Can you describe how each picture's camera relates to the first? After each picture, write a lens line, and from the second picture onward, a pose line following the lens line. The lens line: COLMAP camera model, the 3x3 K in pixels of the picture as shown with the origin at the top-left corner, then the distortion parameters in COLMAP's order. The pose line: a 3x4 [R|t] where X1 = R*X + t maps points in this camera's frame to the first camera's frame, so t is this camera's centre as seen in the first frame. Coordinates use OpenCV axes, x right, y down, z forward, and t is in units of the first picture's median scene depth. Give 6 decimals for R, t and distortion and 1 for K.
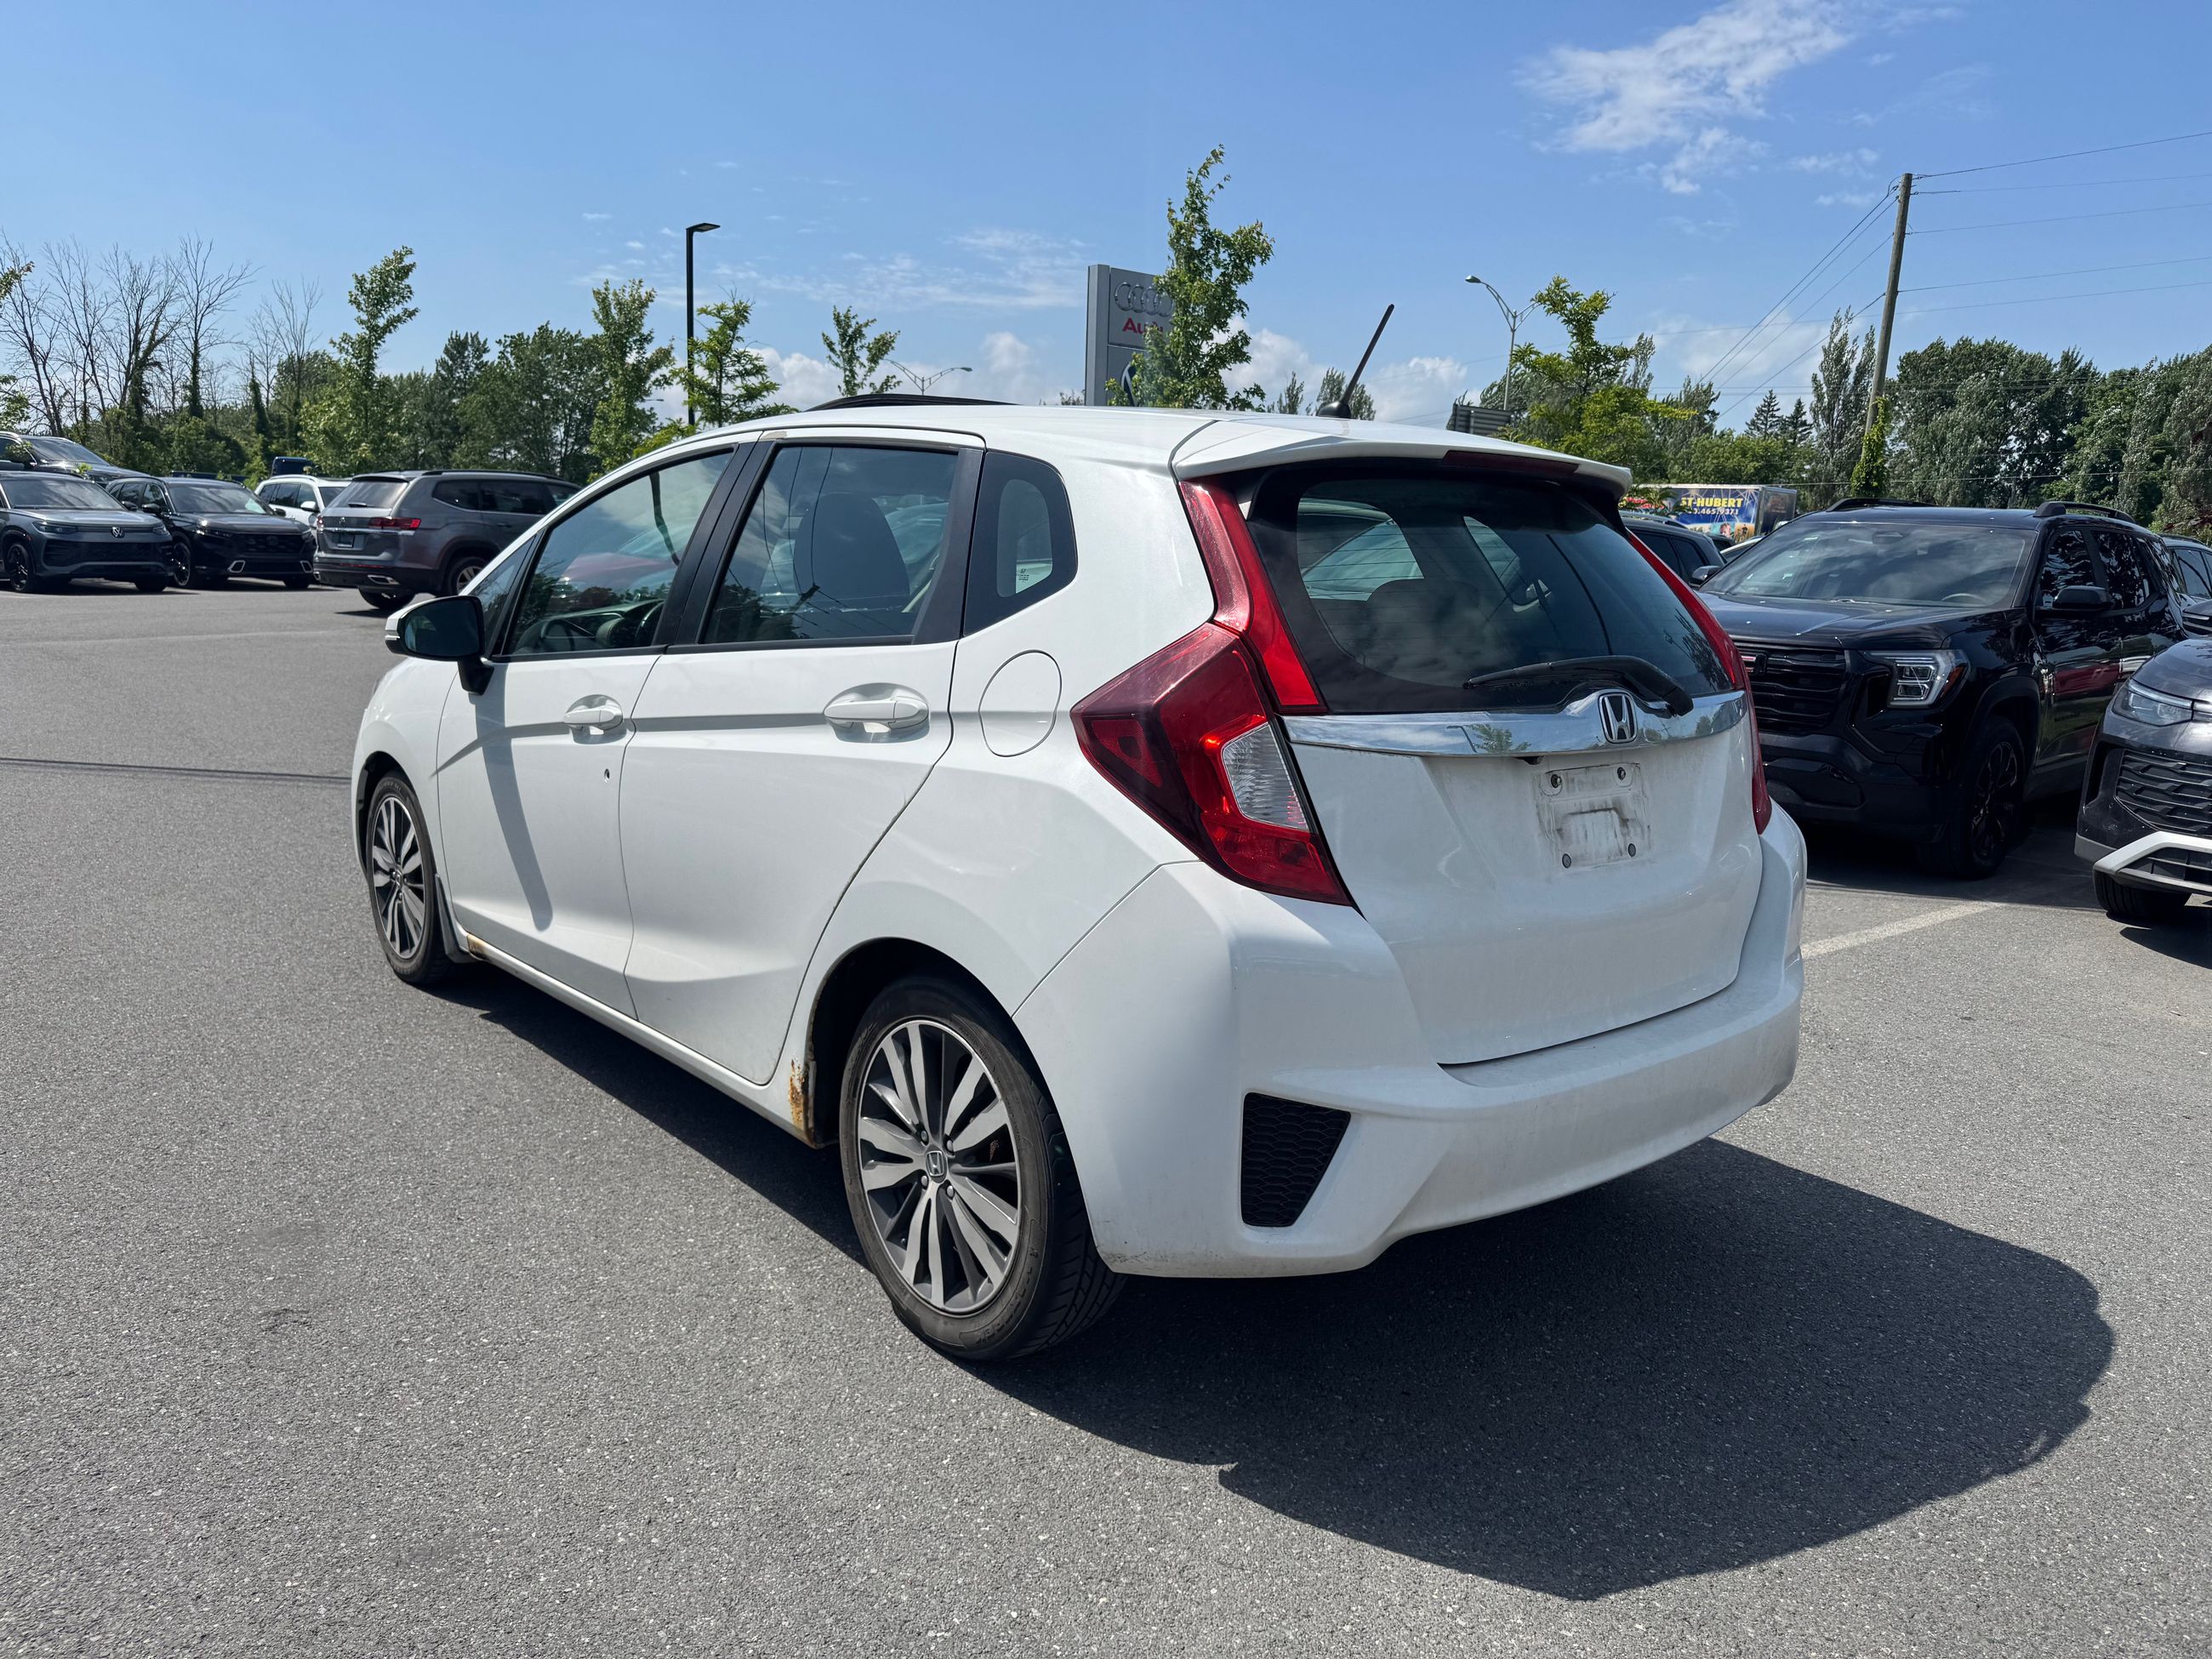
lens RADIAL K [[1724.4, 0, 1125.1], [0, 1724.4, 829.7], [0, 0, 1]] dist [-0.006520, -0.005069]
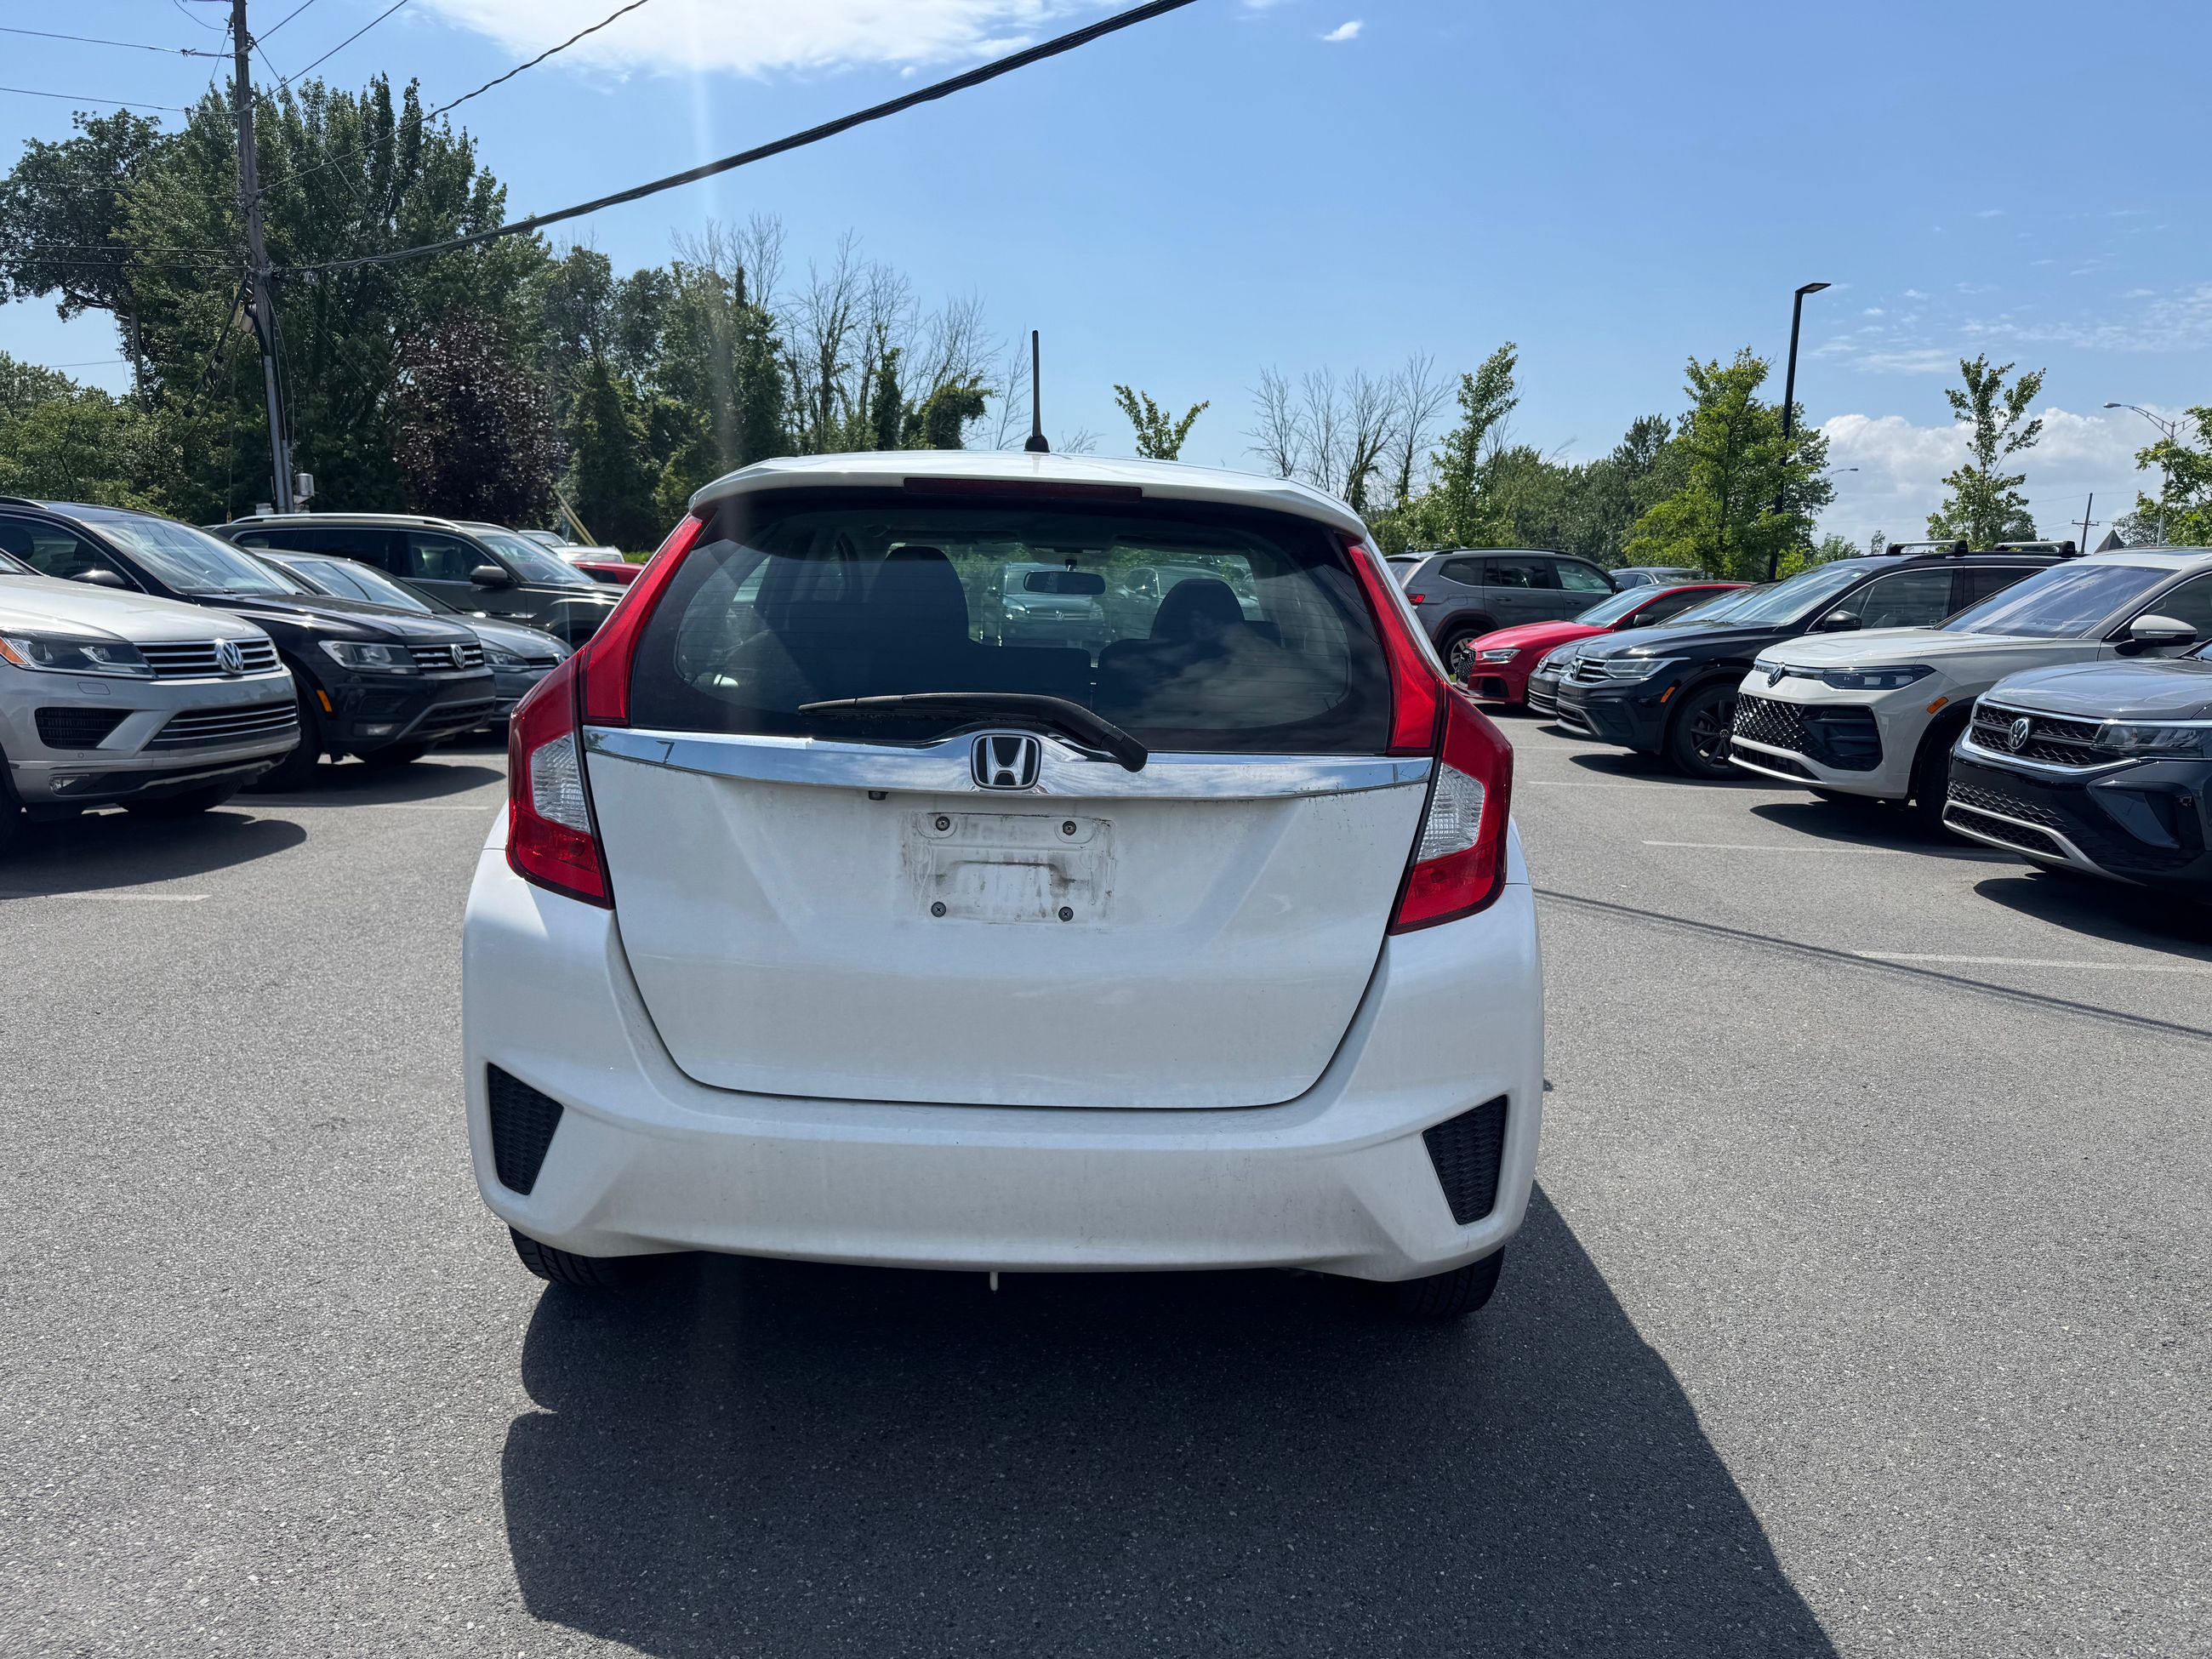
lens RADIAL K [[1724.4, 0, 1125.1], [0, 1724.4, 829.7], [0, 0, 1]] dist [-0.006520, -0.005069]
pose [[0.714890, 0.078888, -0.694772, 0.160701], [-0.112044, 0.993700, -0.002458, -0.005561], [0.690201, 0.079602, 0.719226, 0.068961]]
